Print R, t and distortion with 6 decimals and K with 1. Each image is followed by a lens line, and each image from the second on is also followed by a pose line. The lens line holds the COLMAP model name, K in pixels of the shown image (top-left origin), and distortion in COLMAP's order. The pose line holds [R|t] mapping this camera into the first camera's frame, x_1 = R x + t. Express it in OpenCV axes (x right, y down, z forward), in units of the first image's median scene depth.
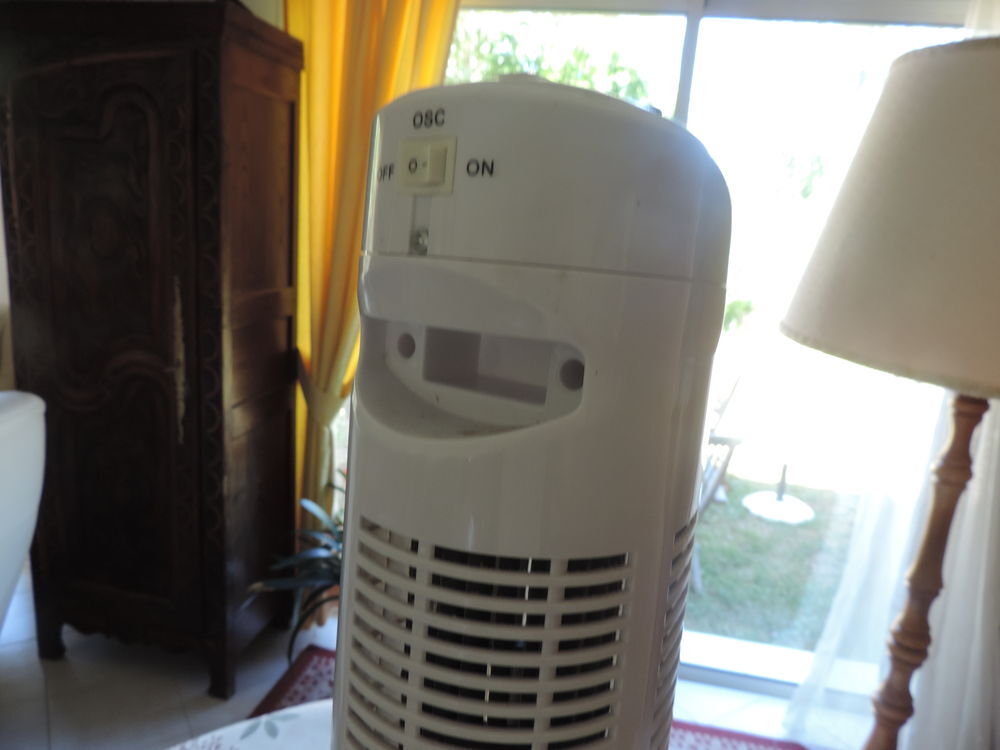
lens RADIAL K [[710.2, 0, 500.0], [0, 710.2, 375.0], [0, 0, 1]] dist [-0.003653, -0.000486]
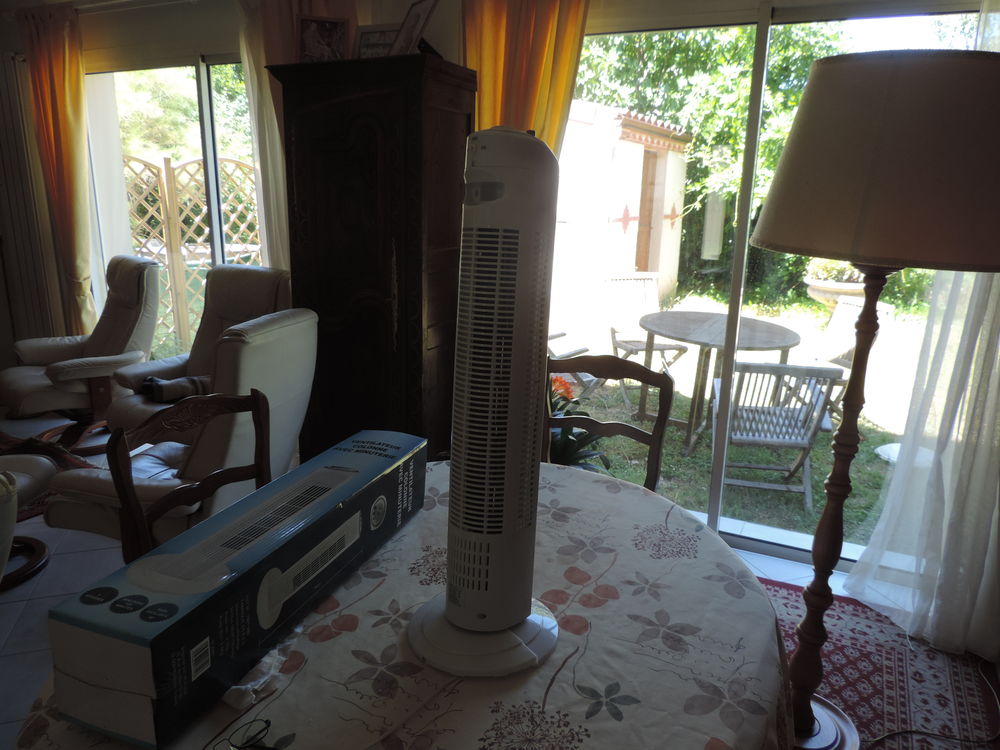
lens RADIAL K [[711.5, 0, 495.7], [0, 711.5, 377.9], [0, 0, 1]] dist [0.006522, -0.000026]
pose [[0.966566, 0.011540, -0.256159, 0.149684], [-0.007508, 0.999832, 0.016711, 0.137630], [0.256309, -0.014229, 0.966490, -0.425114]]
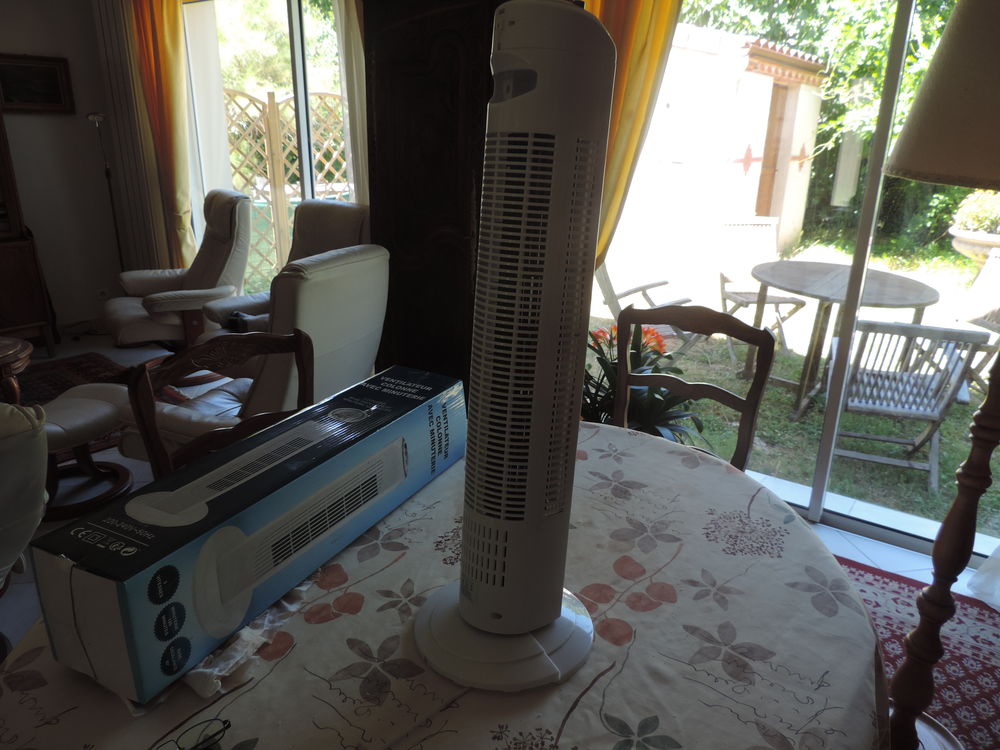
lens RADIAL K [[710.2, 0, 500.0], [0, 710.2, 375.0], [0, 0, 1]] dist [-0.003653, -0.000486]
pose [[0.917404, 0.077265, -0.390383, 0.169508], [-0.044716, 0.994773, 0.091804, 0.136024], [0.395436, -0.066765, 0.916064, -0.289253]]
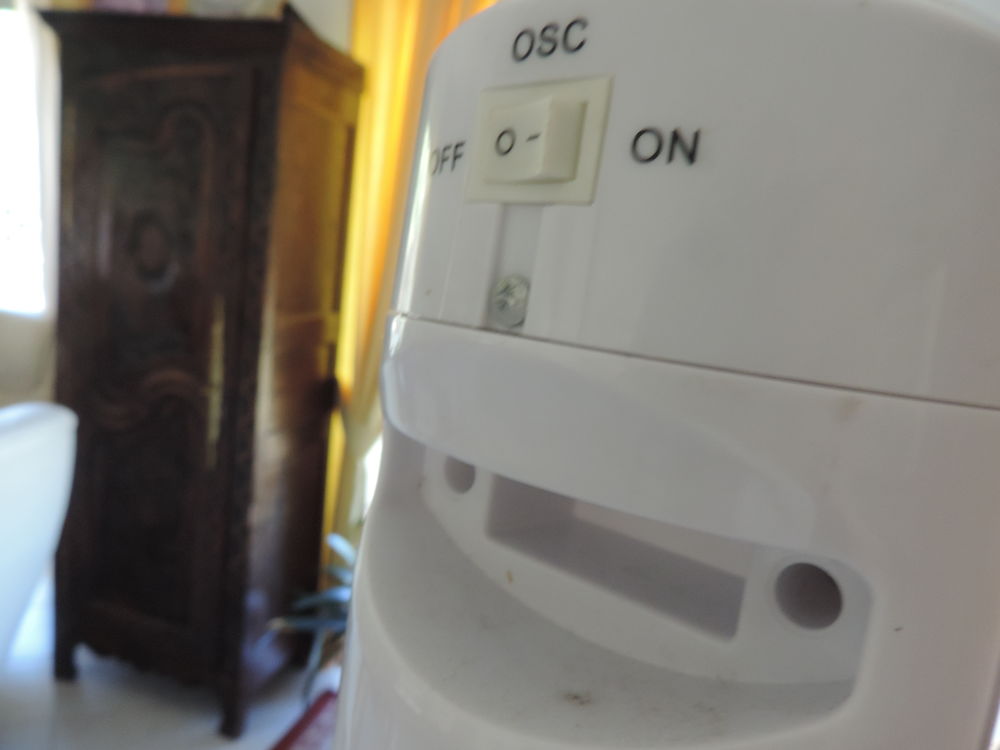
lens RADIAL K [[710.2, 0, 500.0], [0, 710.2, 375.0], [0, 0, 1]] dist [-0.003653, -0.000486]
pose [[0.996164, 0.063444, -0.060263, -0.010194], [-0.066209, 0.996789, -0.045040, -0.013851], [0.057212, 0.048857, 0.997166, 0.062344]]
